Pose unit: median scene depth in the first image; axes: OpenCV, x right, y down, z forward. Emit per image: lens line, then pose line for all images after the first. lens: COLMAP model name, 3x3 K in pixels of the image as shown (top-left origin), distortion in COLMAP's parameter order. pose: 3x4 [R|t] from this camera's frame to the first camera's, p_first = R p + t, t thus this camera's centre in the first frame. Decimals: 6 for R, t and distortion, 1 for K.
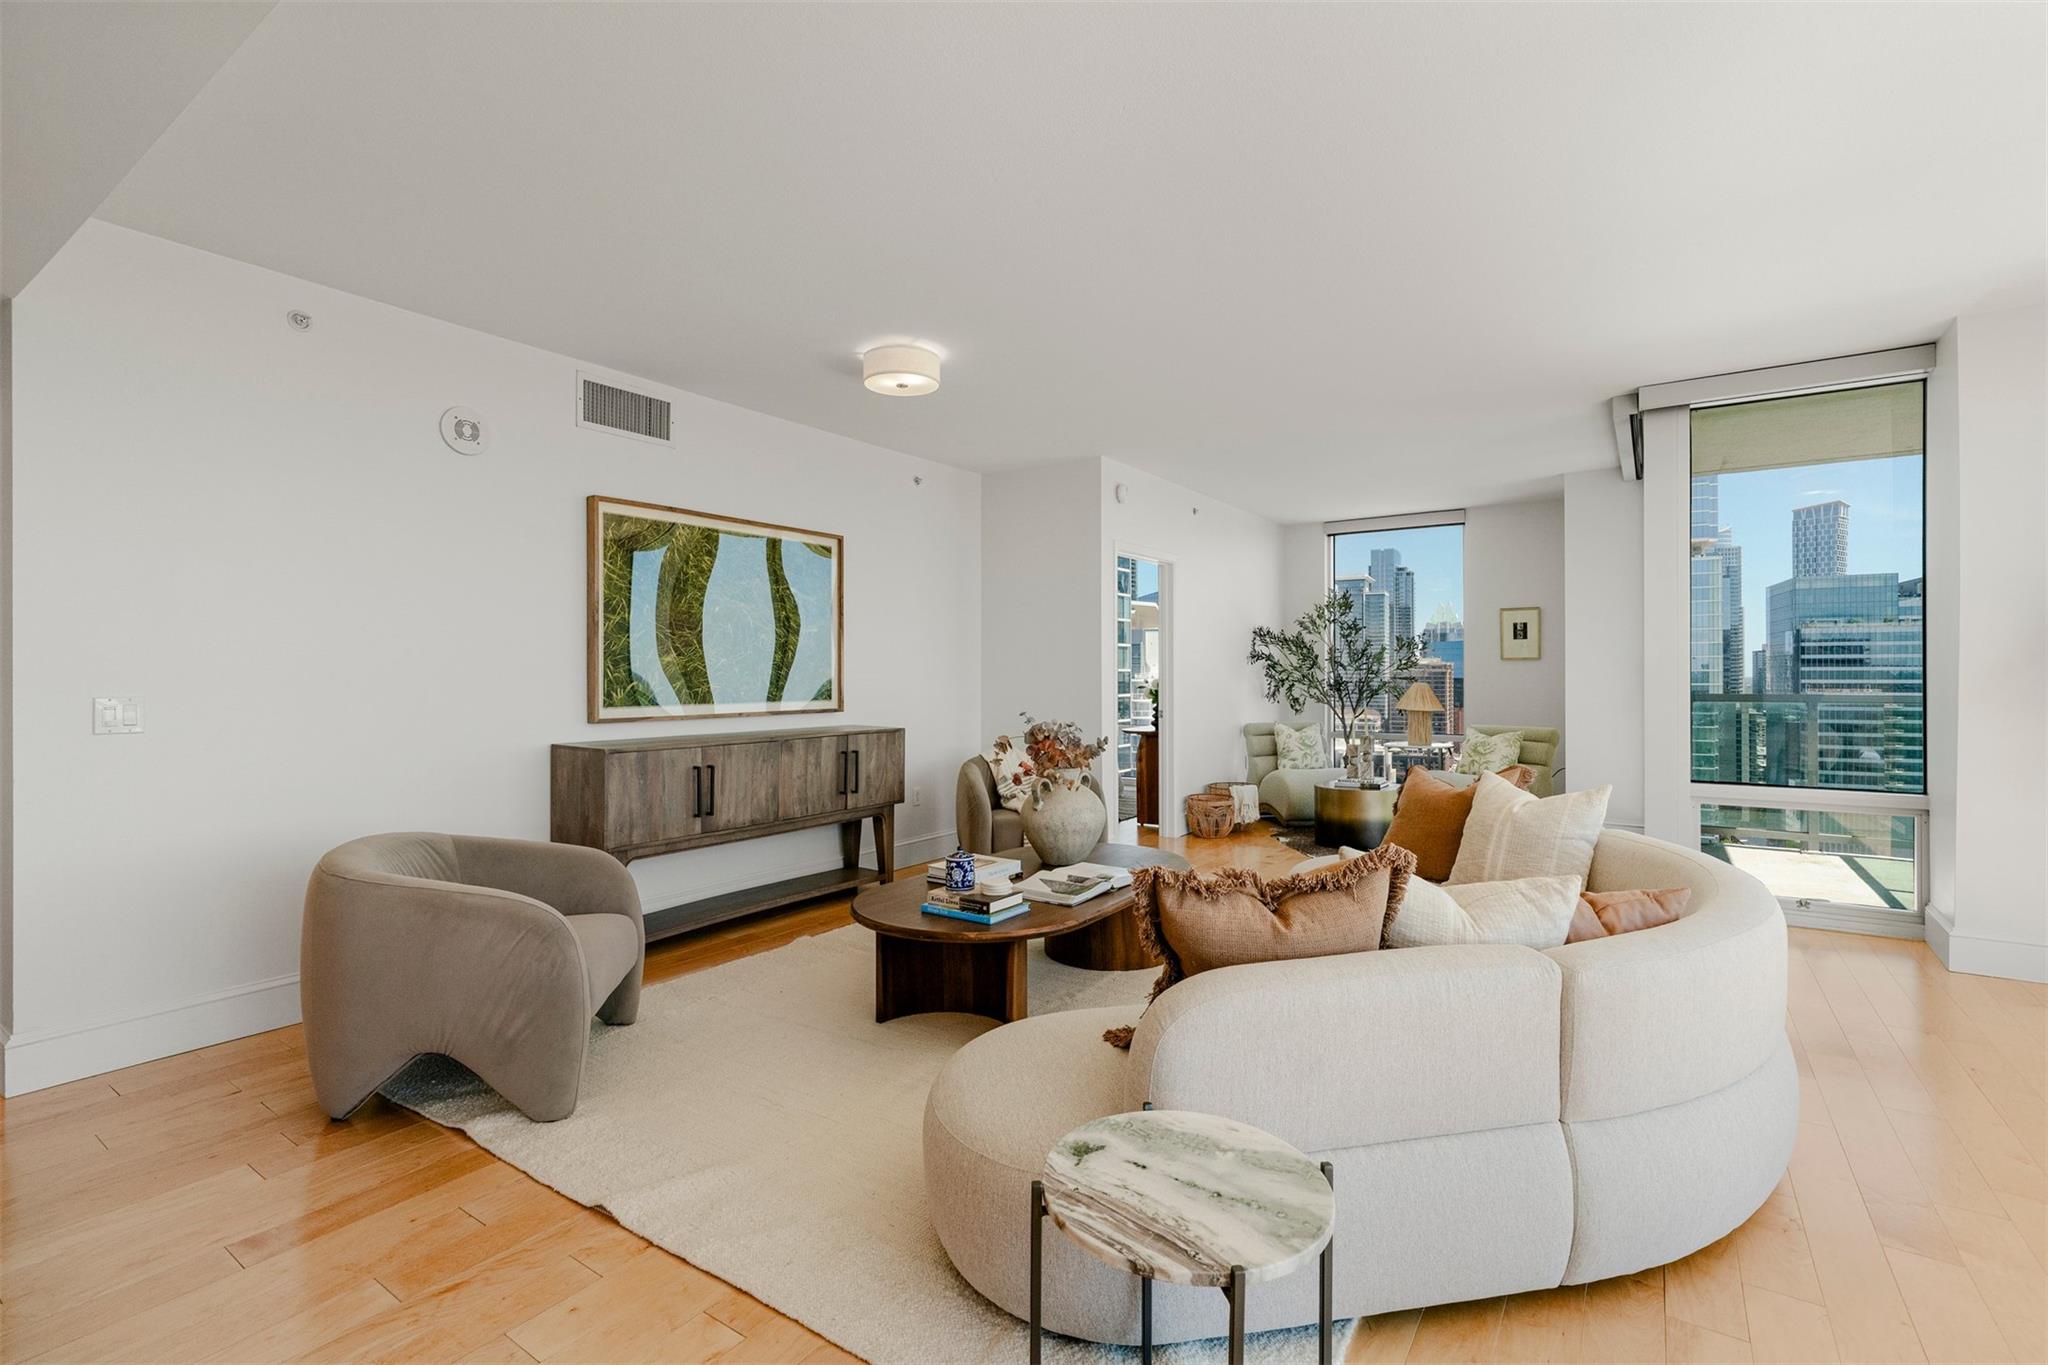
lens RADIAL K [[921.0, 0, 1022.8], [0, 921.0, 673.7], [0, 0, 1]] dist [-0.006275, 0.001631]
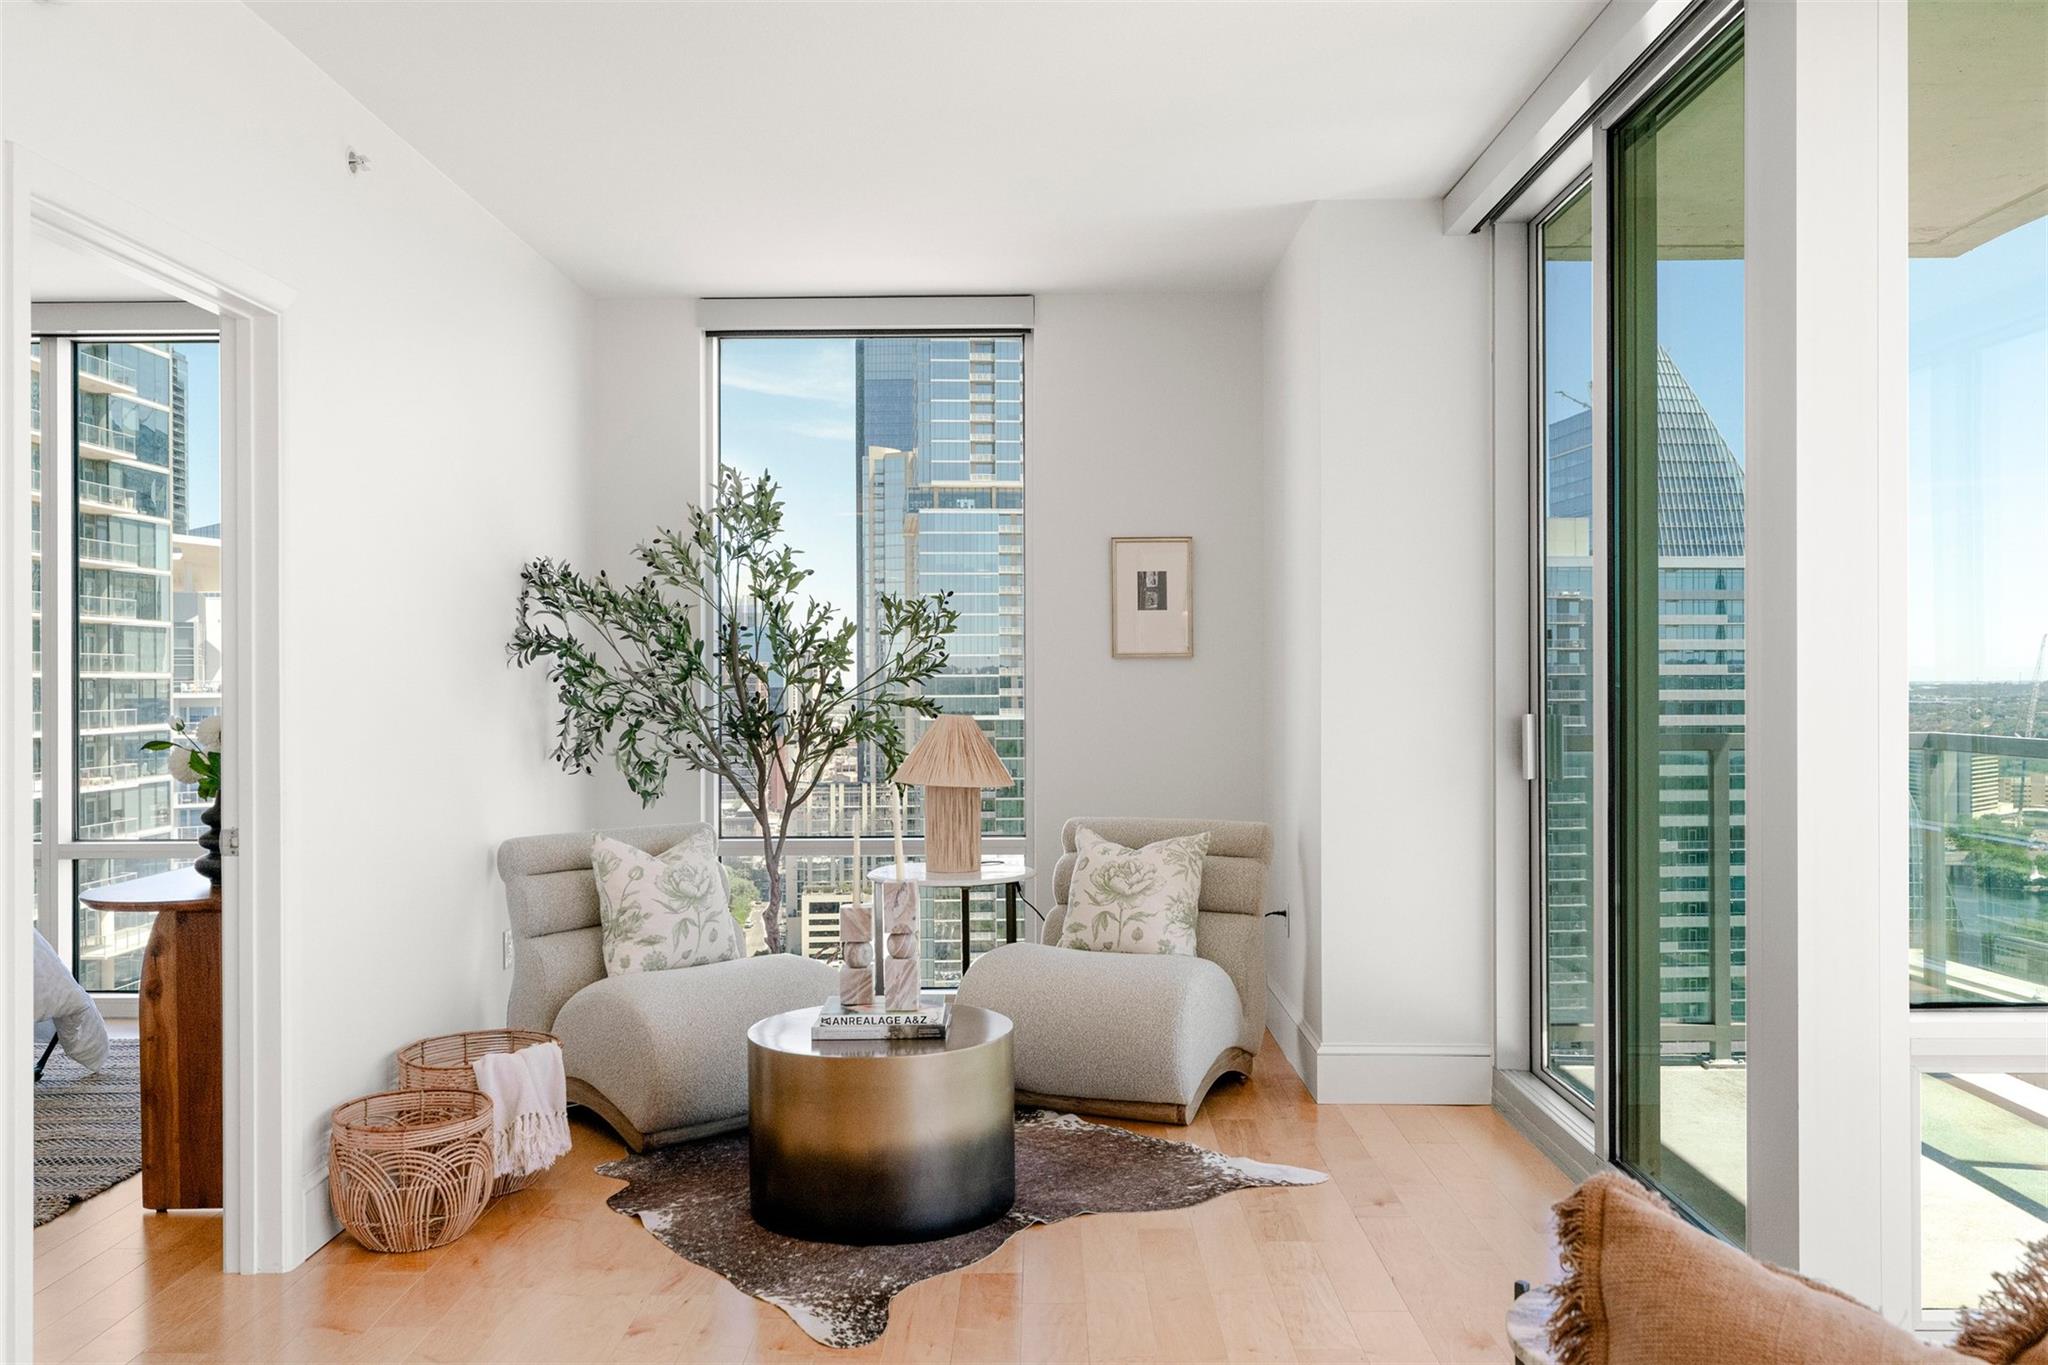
lens RADIAL K [[1651.0, 0, 1019.0], [0, 1651.0, 680.0], [0, 0, 1]] dist [0.007332, 0.003445]
pose [[0.831404, -0.001440, 0.555666, 0.104011], [0.001847, 0.999998, -0.000171, -0.008402], [-0.555665, 0.001169, 0.831406, 0.666361]]
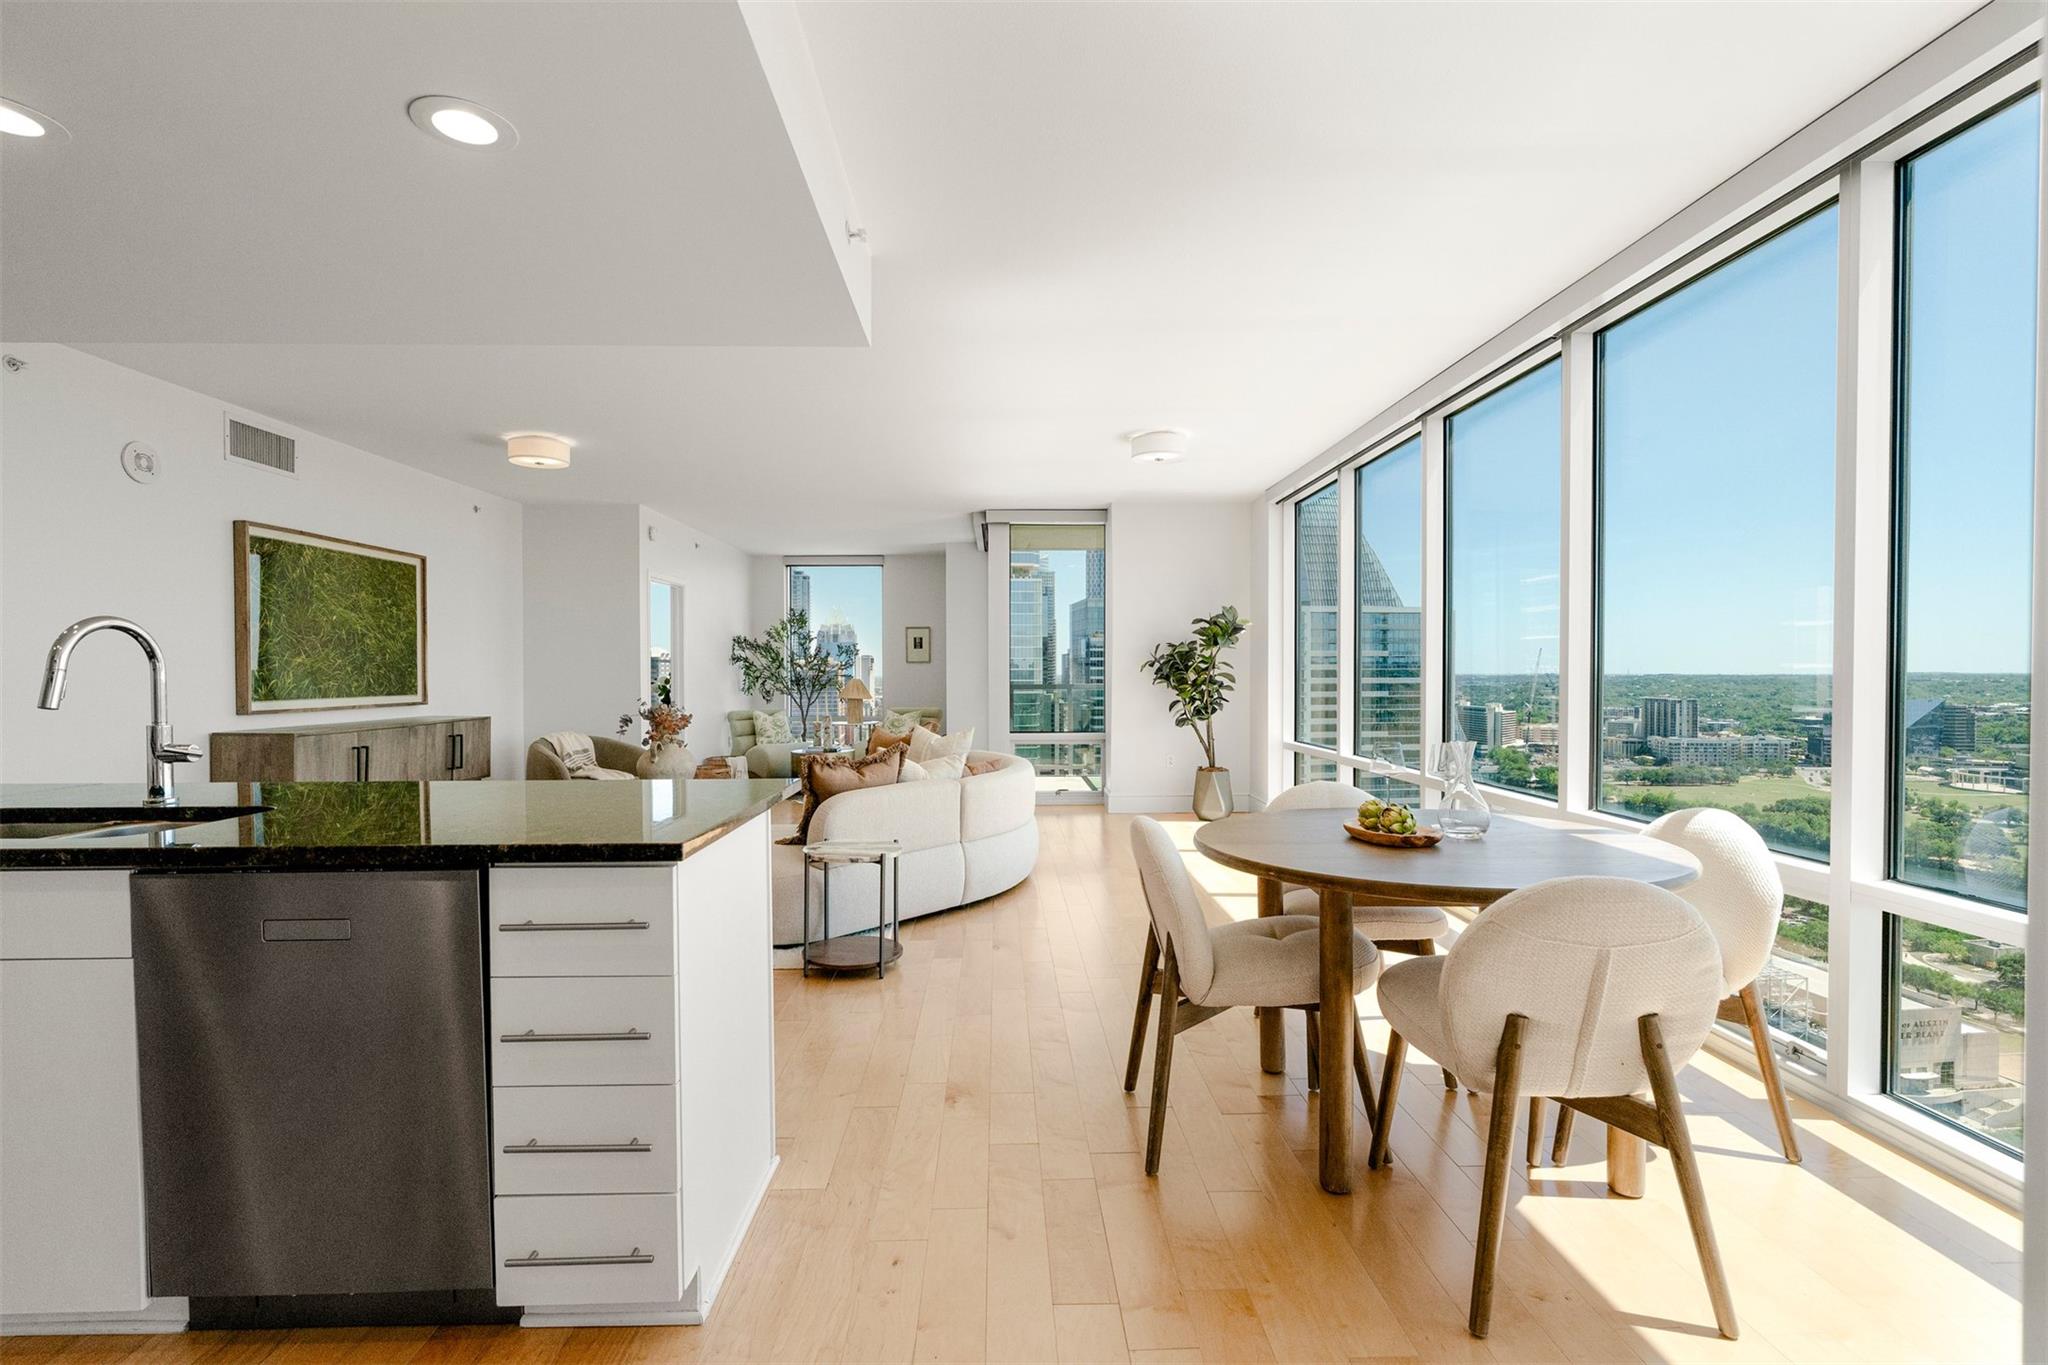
lens RADIAL K [[920.7, 0, 1023.7], [0, 920.7, 683.9], [0, 0, 1]] dist [-0.009804, 0.005339]
pose [[0.807525, -0.007635, 0.589783, -0.314900], [0.000218, 0.999920, 0.012645, -0.000167], [-0.589833, -0.010083, 0.807462, -0.473427]]
